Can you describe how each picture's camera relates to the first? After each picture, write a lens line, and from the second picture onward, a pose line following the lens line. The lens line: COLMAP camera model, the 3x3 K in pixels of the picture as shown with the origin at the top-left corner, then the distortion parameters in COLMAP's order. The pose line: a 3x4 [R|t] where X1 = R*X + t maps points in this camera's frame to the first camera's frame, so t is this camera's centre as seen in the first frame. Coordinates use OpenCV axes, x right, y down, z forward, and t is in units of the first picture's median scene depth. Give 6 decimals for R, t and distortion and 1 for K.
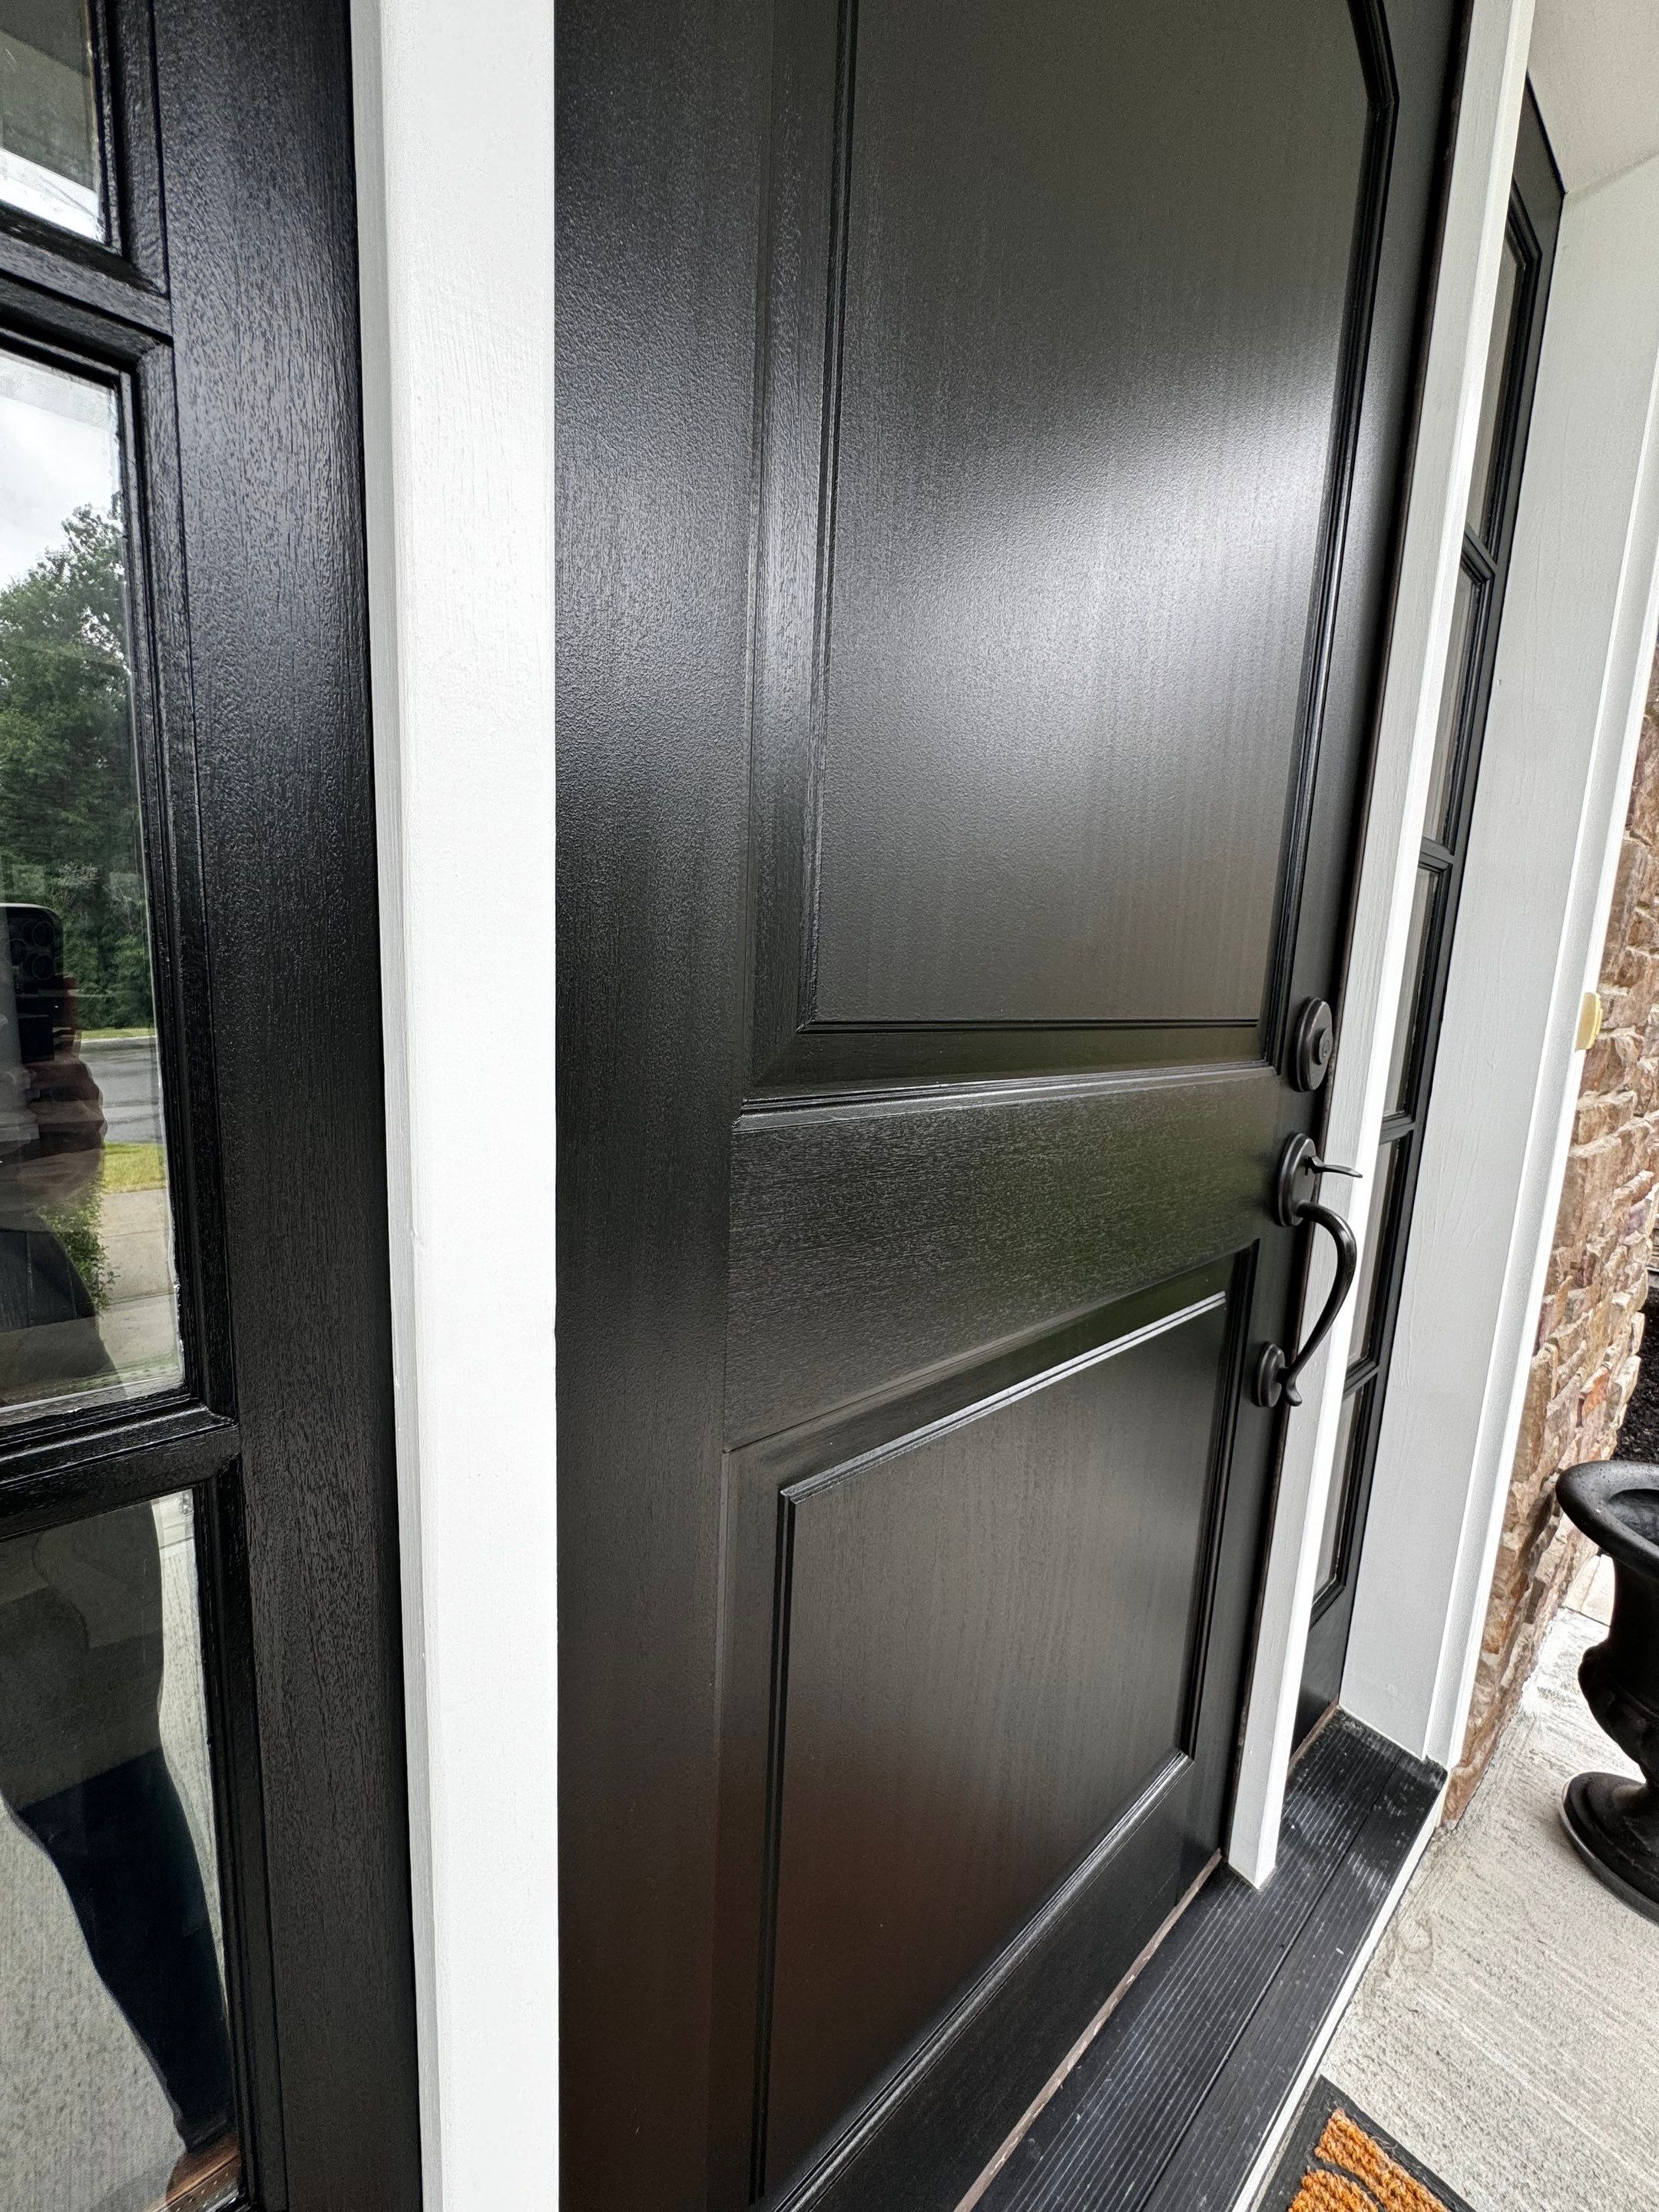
lens RADIAL K [[881.9, 0, 831.8], [0, 881.9, 1099.1], [0, 0, 1]] dist [-0.003626, 0.000736]
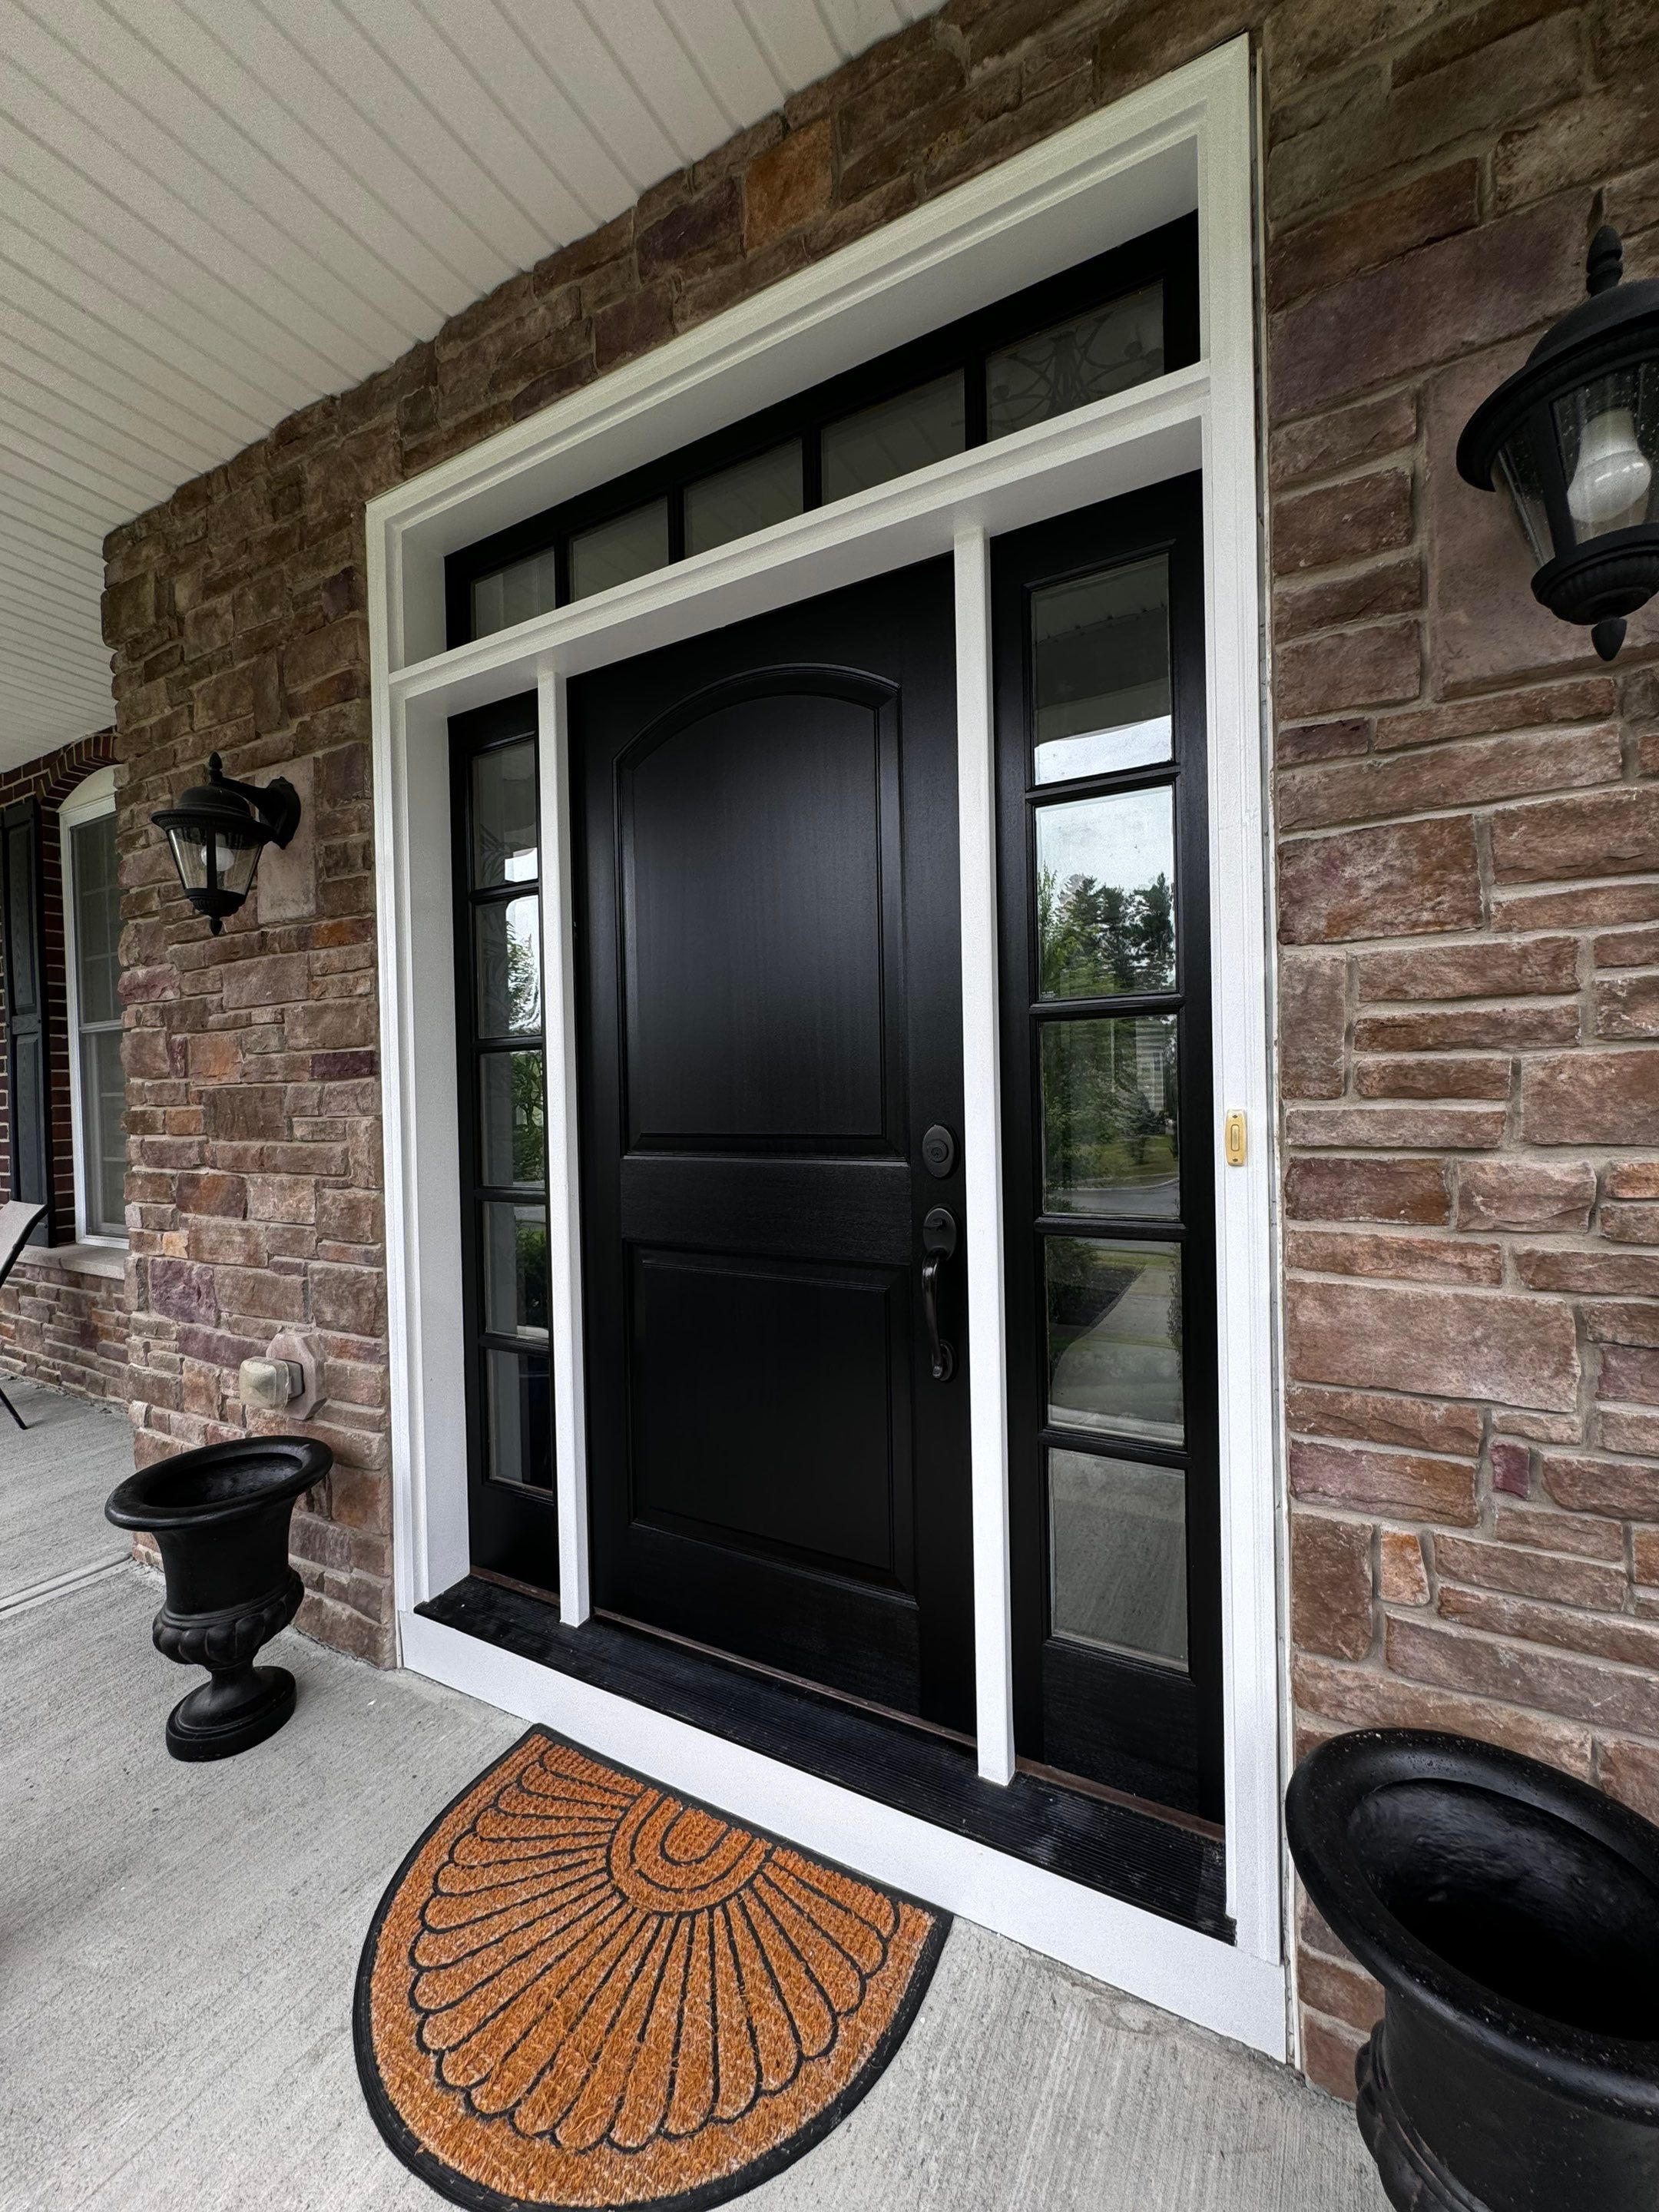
lens RADIAL K [[881.9, 0, 834.9], [0, 881.9, 1103.6], [0, 0, 1]] dist [-0.003626, 0.000736]
pose [[0.340775, -0.044747, -0.939080, 1.697852], [-0.105246, 0.990772, -0.085402, 0.009918], [0.934235, 0.127937, 0.332921, 0.206796]]
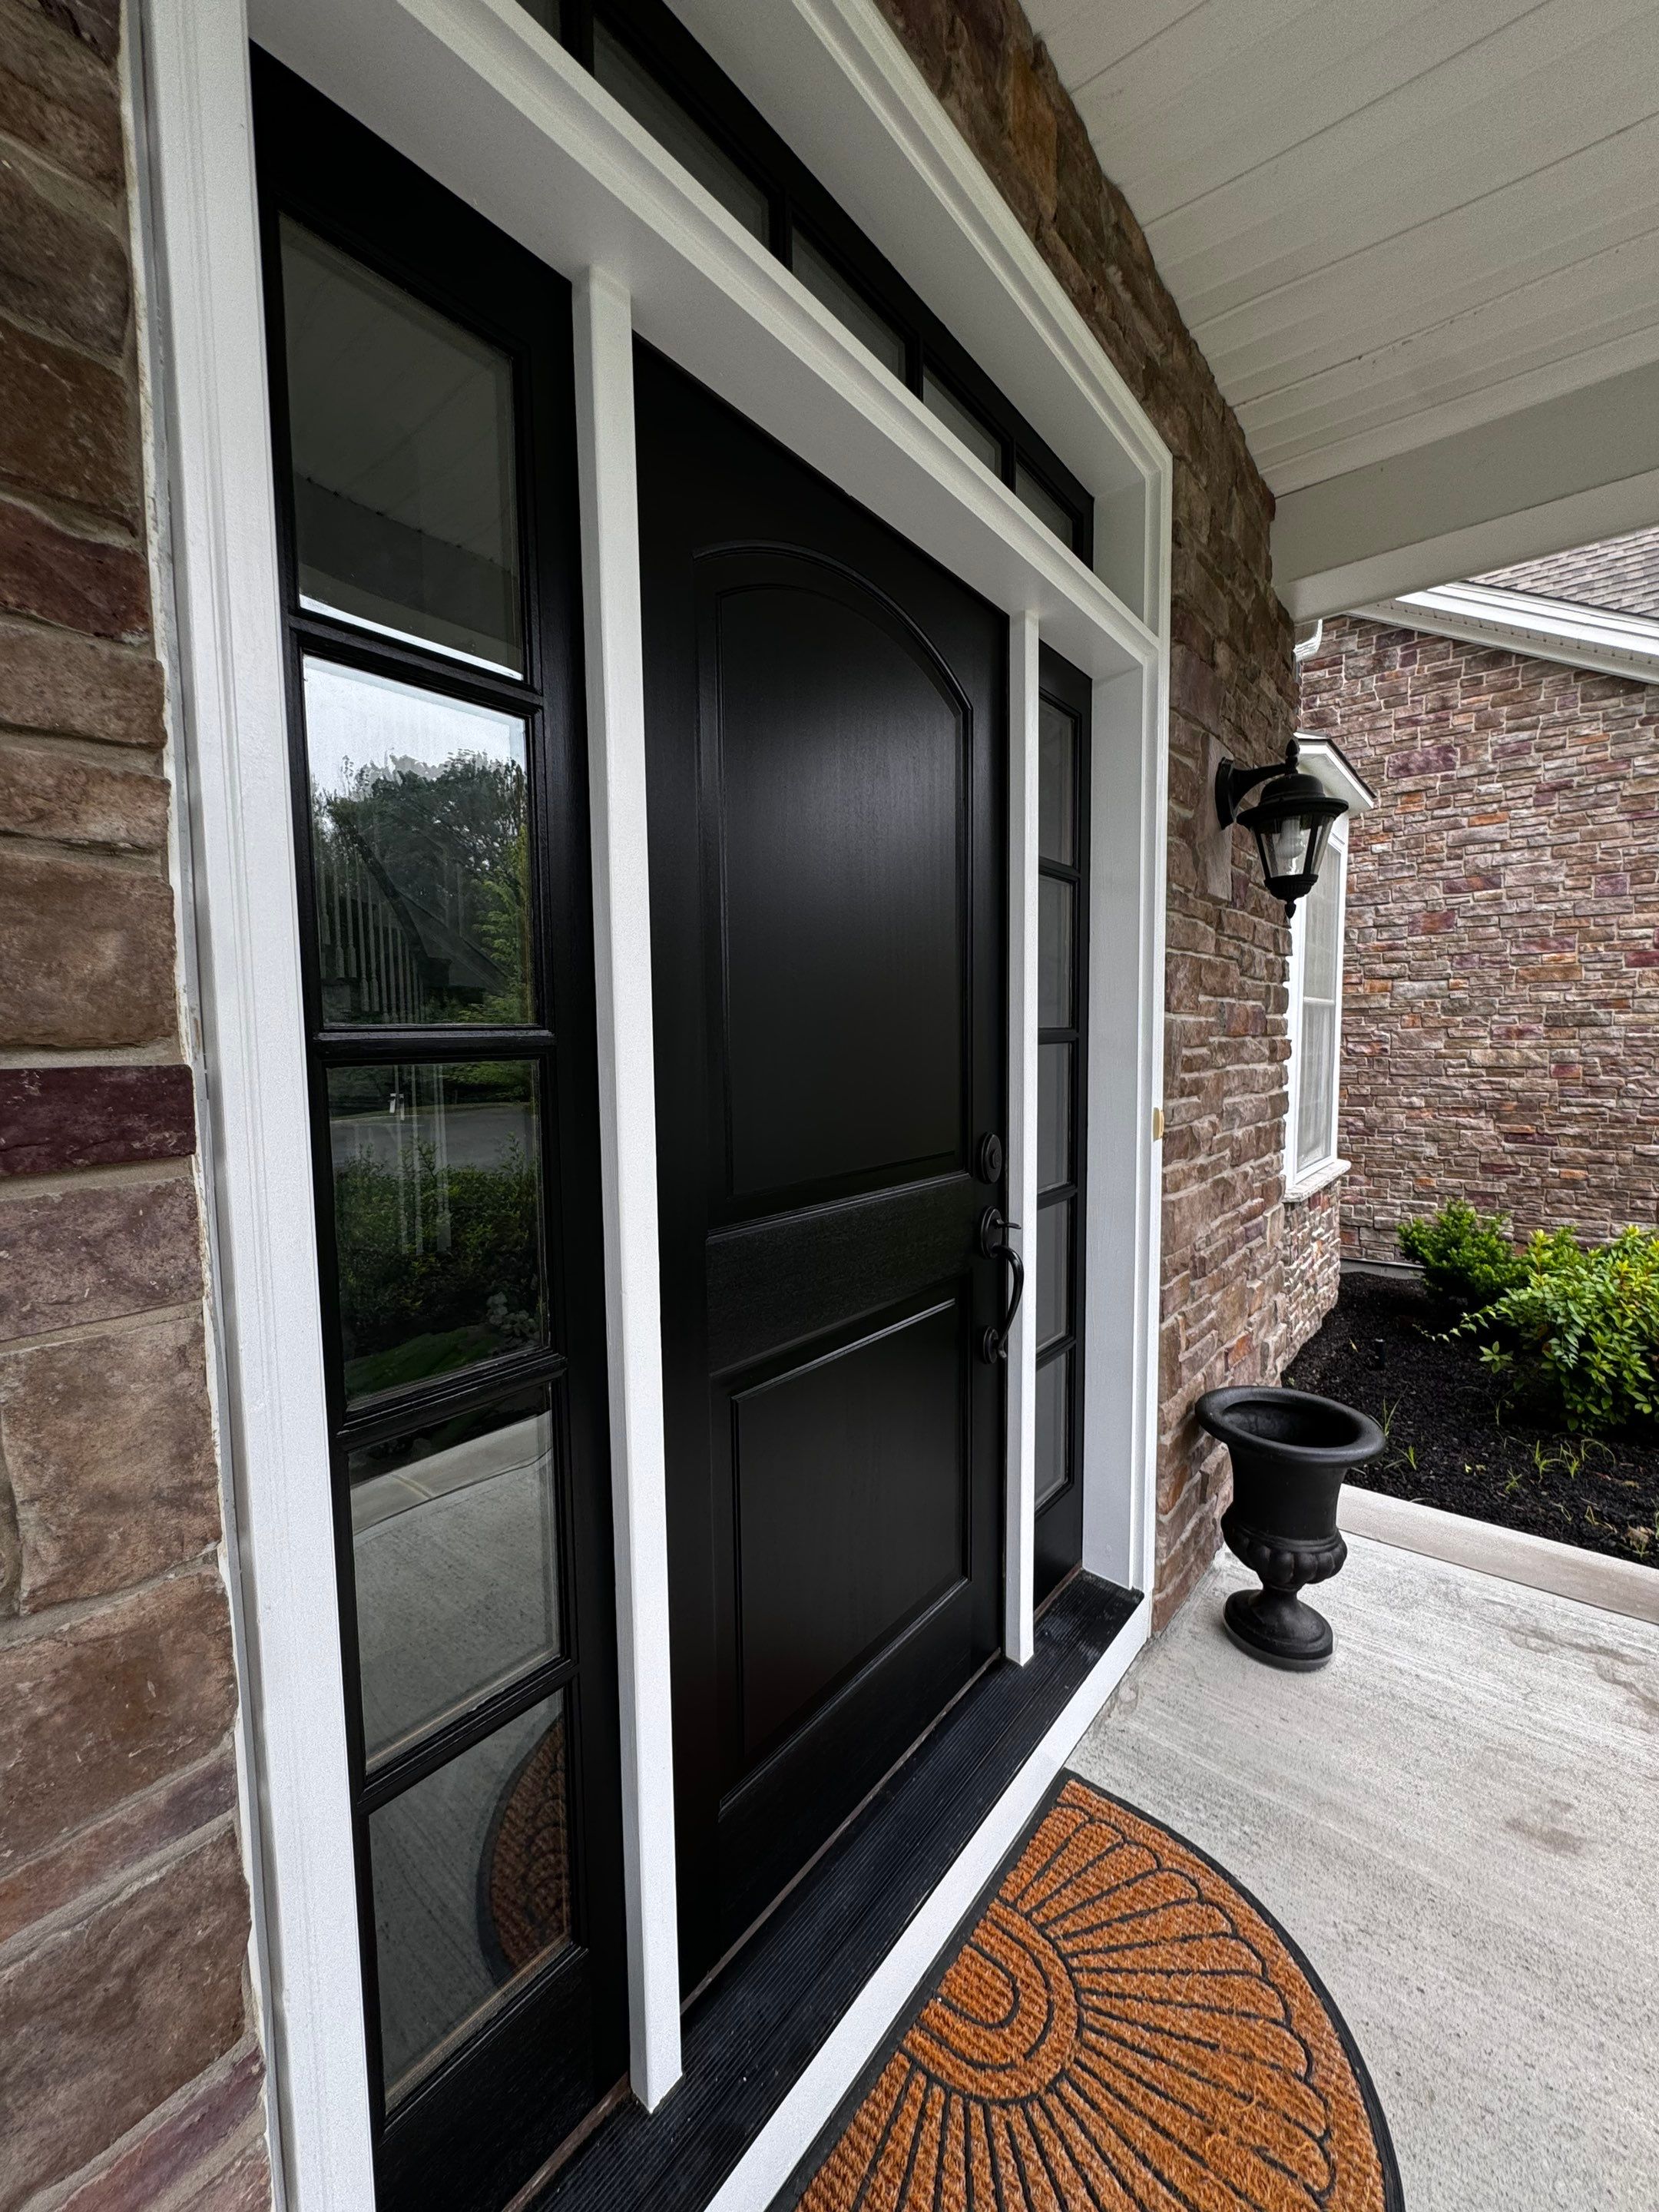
lens RADIAL K [[881.9, 0, 831.6], [0, 881.9, 1100.6], [0, 0, 1]] dist [-0.003626, 0.000736]
pose [[0.985098, -0.069793, 0.157199, -0.050776], [0.081136, 0.994453, -0.066931, -0.070370], [-0.151656, 0.078688, 0.985296, -0.637471]]
